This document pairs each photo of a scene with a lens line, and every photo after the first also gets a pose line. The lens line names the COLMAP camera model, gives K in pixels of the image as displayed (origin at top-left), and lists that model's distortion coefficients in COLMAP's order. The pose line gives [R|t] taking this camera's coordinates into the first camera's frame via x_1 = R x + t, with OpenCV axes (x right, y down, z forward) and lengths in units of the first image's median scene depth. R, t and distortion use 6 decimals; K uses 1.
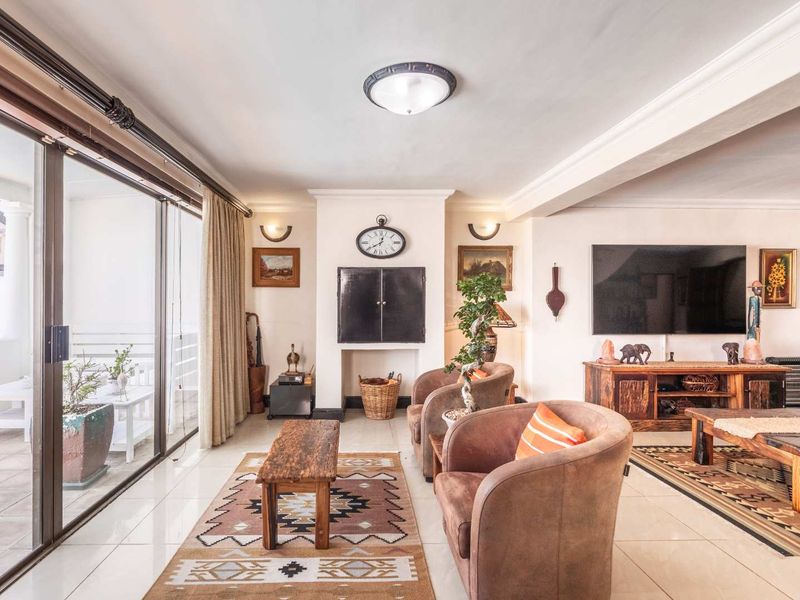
lens RADIAL K [[428.7, 0, 392.7], [0, 428.7, 308.3], [0, 0, 1]] dist [-0.001804, 0.000013]
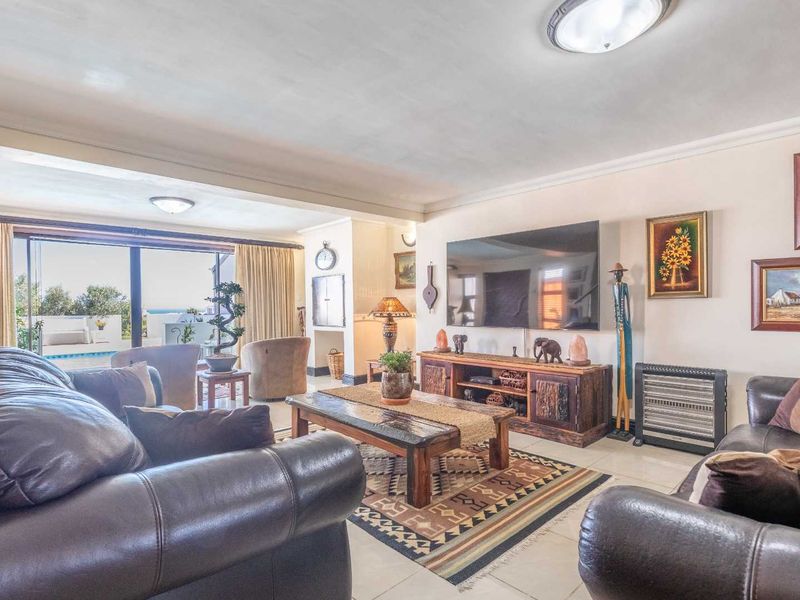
lens RADIAL K [[428.7, 0, 392.7], [0, 428.7, 308.3], [0, 0, 1]] dist [-0.001804, 0.000013]
pose [[0.661622, -0.000947, -0.749837, 1.123308], [-0.004179, 0.999979, -0.004950, 0.023066], [0.749826, 0.006409, 0.661604, 0.168222]]
